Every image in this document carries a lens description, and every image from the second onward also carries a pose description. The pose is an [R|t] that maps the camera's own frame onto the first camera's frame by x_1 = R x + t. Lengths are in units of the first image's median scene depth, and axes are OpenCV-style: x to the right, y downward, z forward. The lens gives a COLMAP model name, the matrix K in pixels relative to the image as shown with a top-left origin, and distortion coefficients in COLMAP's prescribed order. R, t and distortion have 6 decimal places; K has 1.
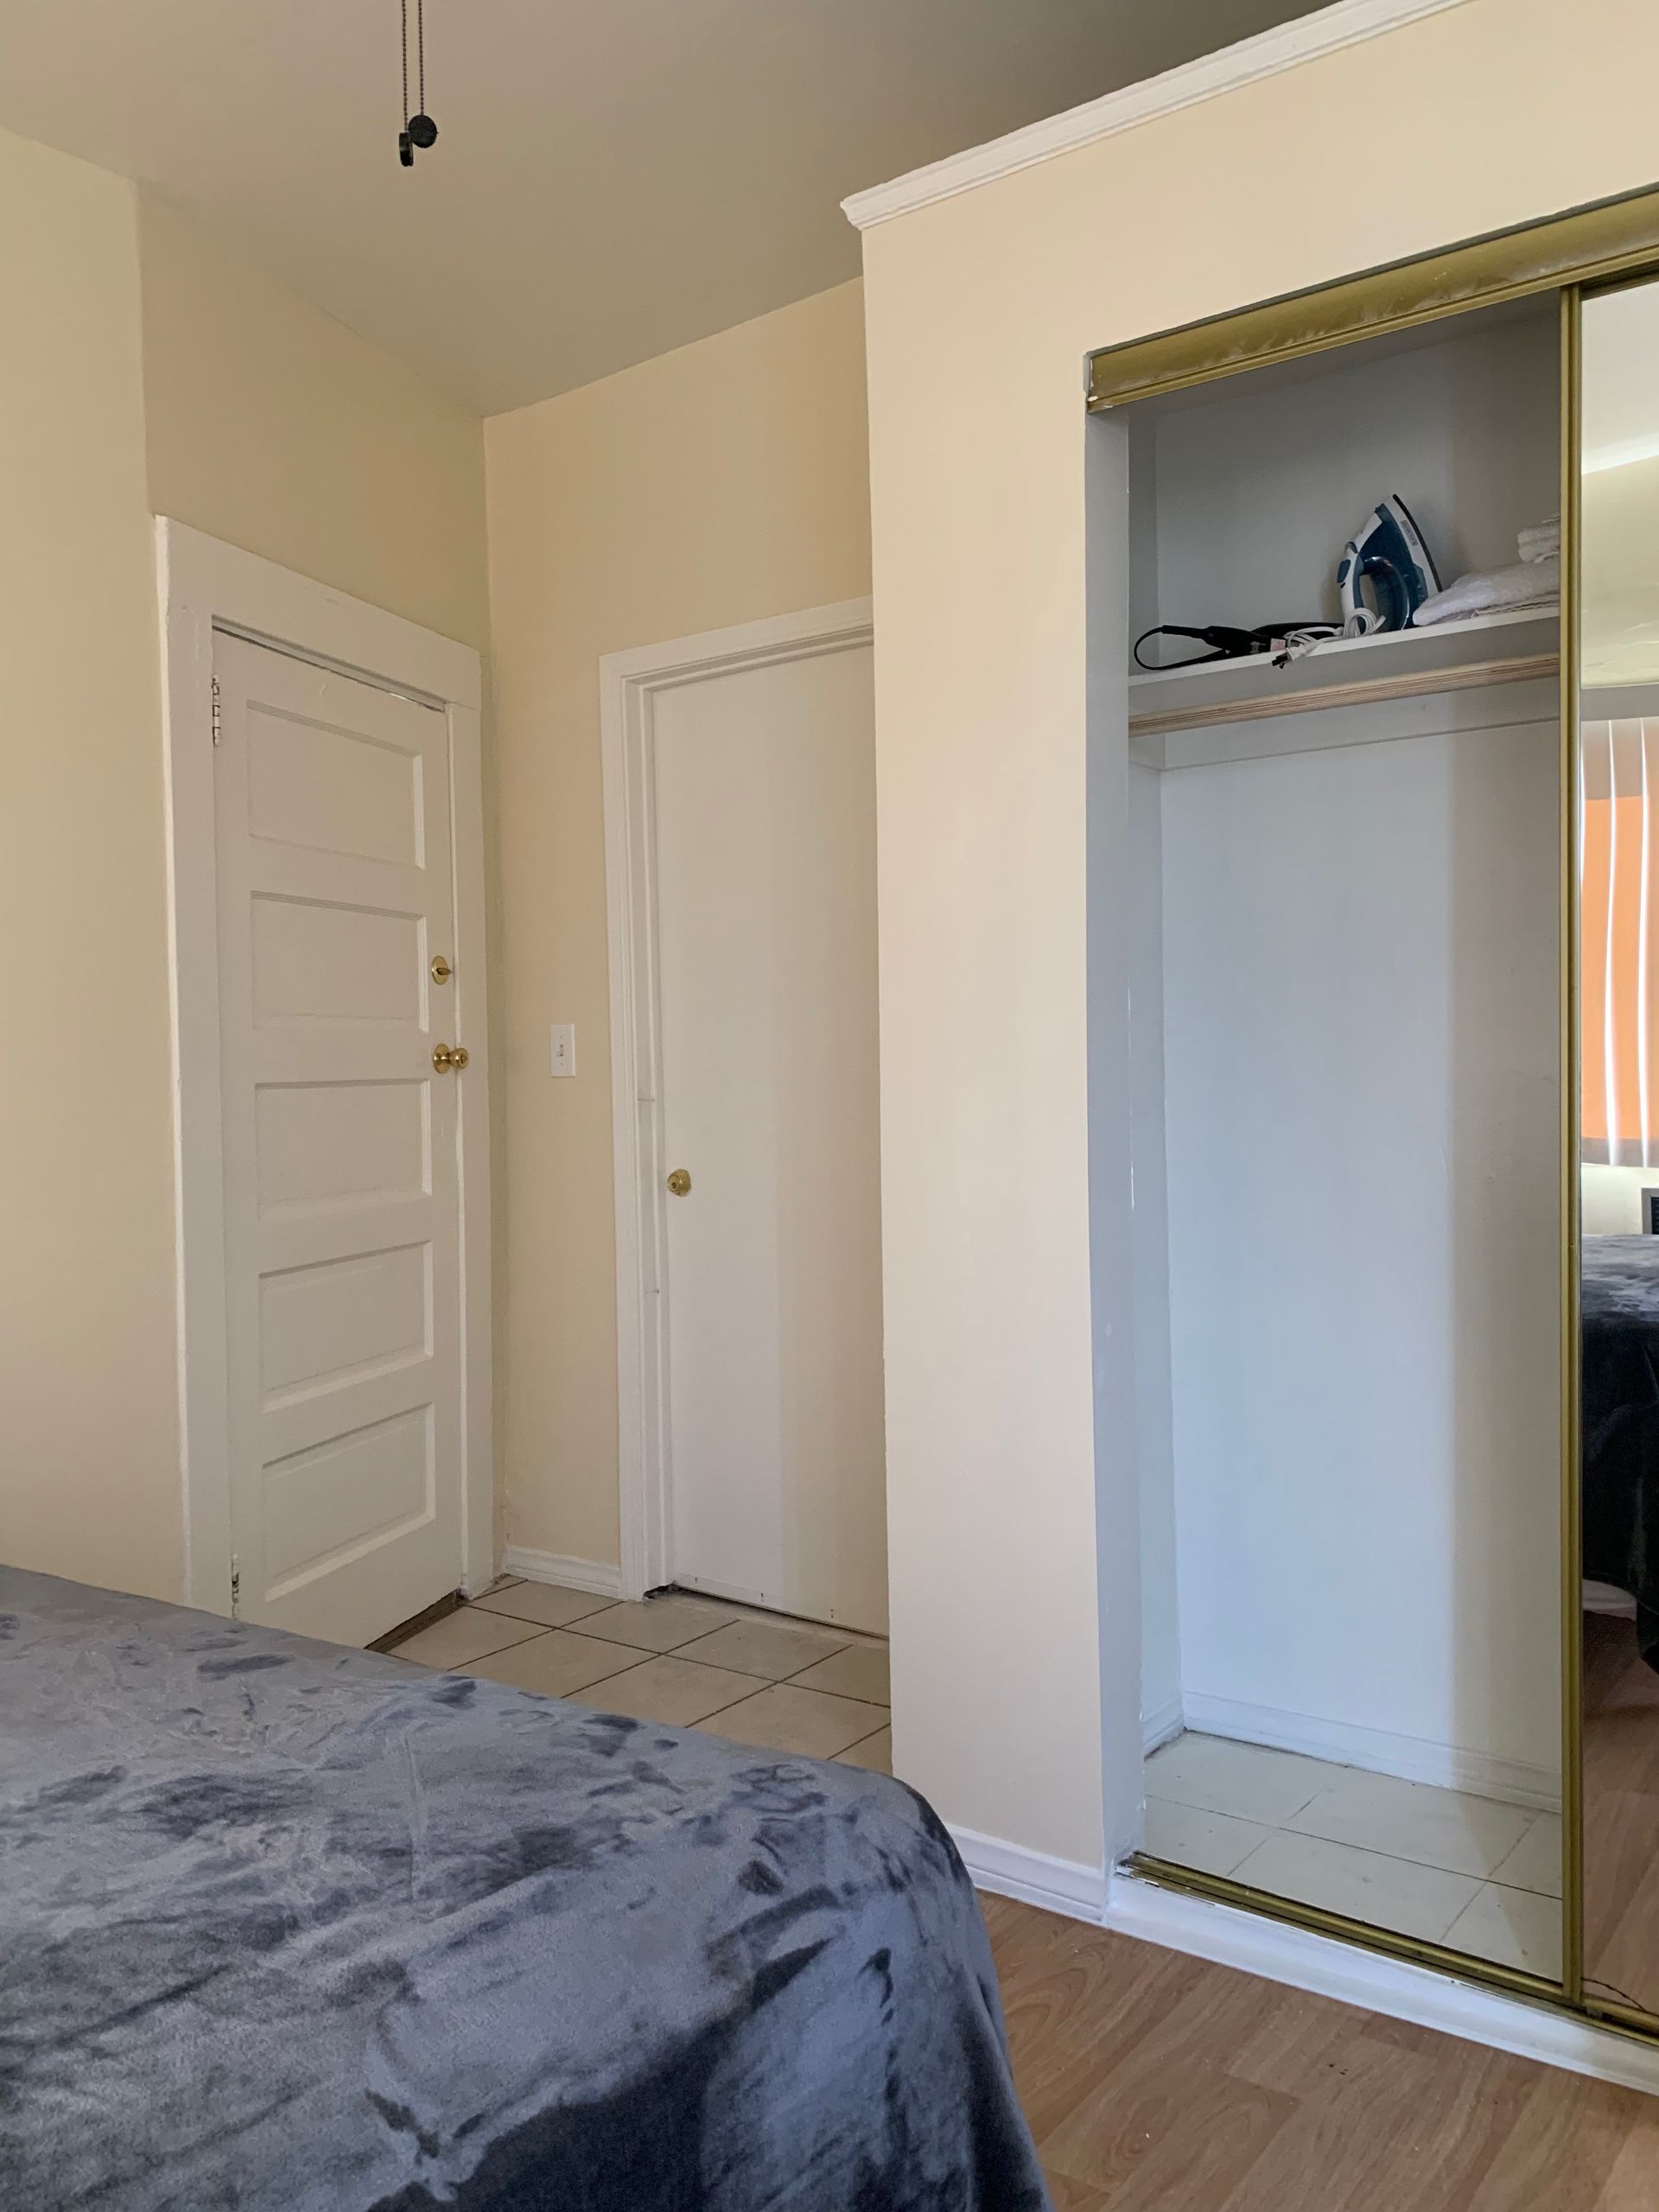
lens RADIAL K [[1708.2, 0, 811.5], [0, 1708.2, 1093.5], [0, 0, 1]] dist [0.006706, -0.006176]
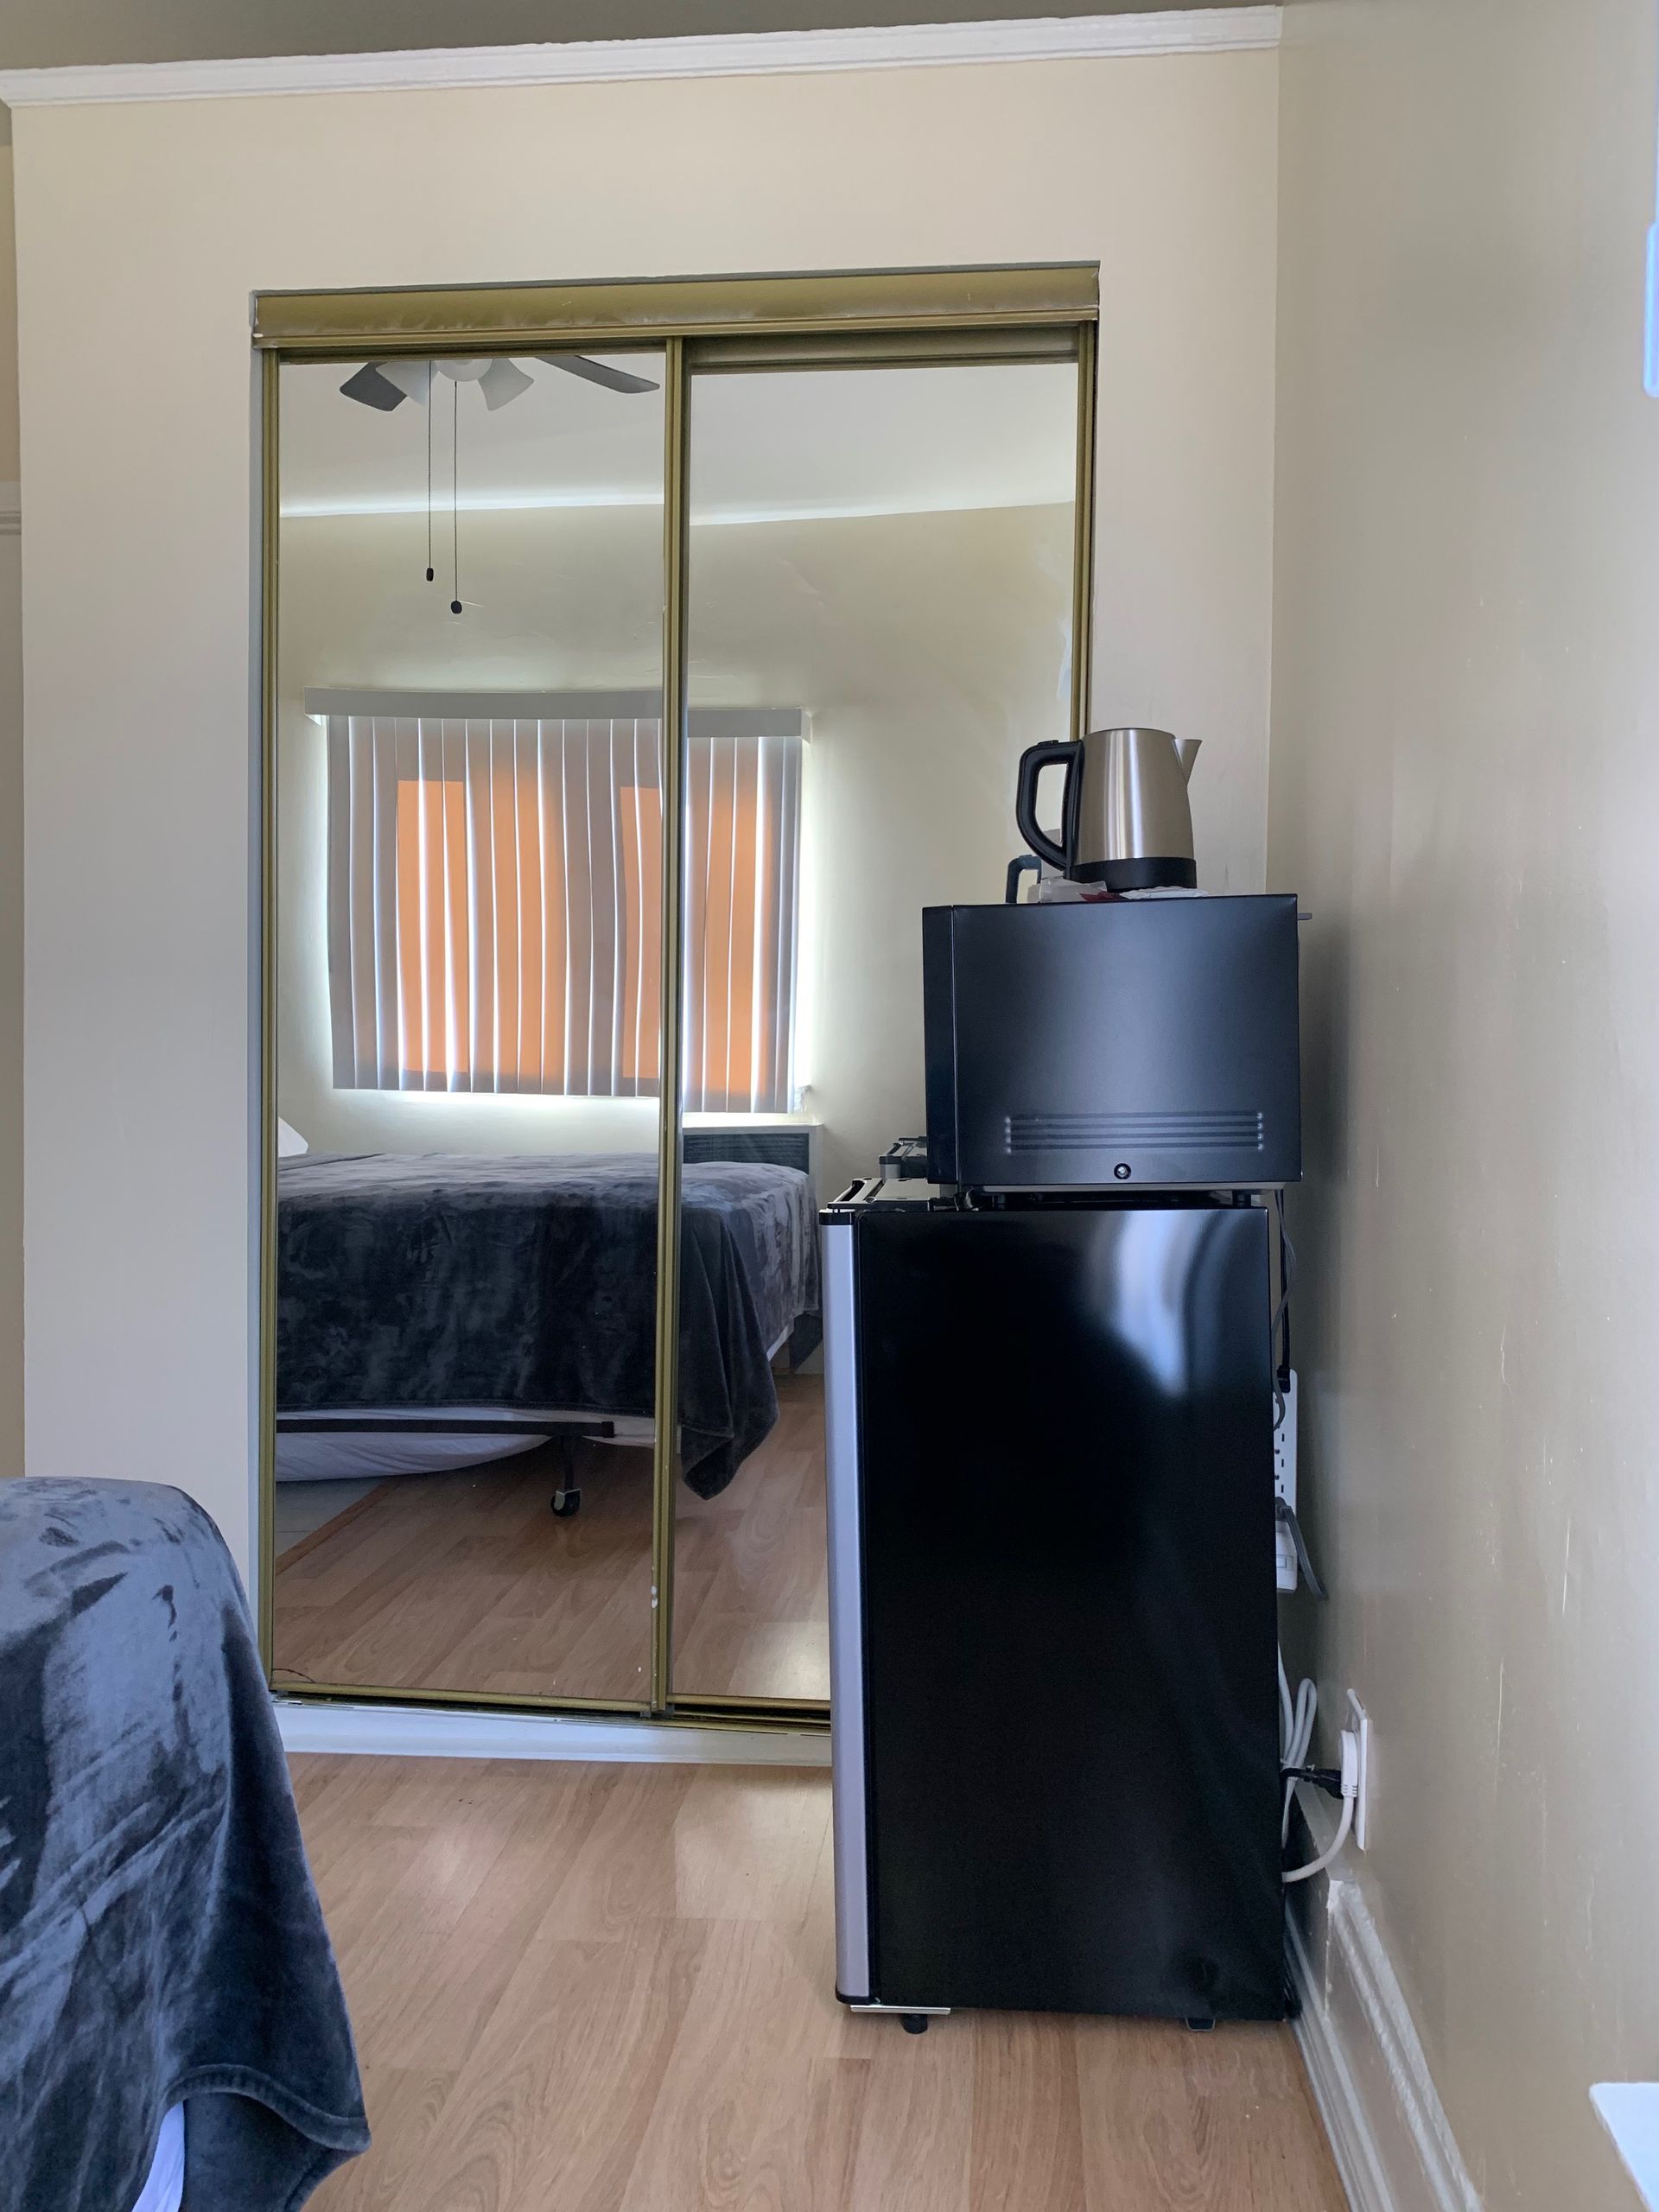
lens RADIAL K [[1708.2, 0, 834.0], [0, 1708.2, 1118.9], [0, 0, 1]] dist [0.006706, -0.006176]
pose [[0.853521, 0.005126, 0.521034, -0.188714], [-0.015309, 0.999767, 0.015243, 0.147075], [-0.520834, -0.020987, 0.853400, -0.270173]]
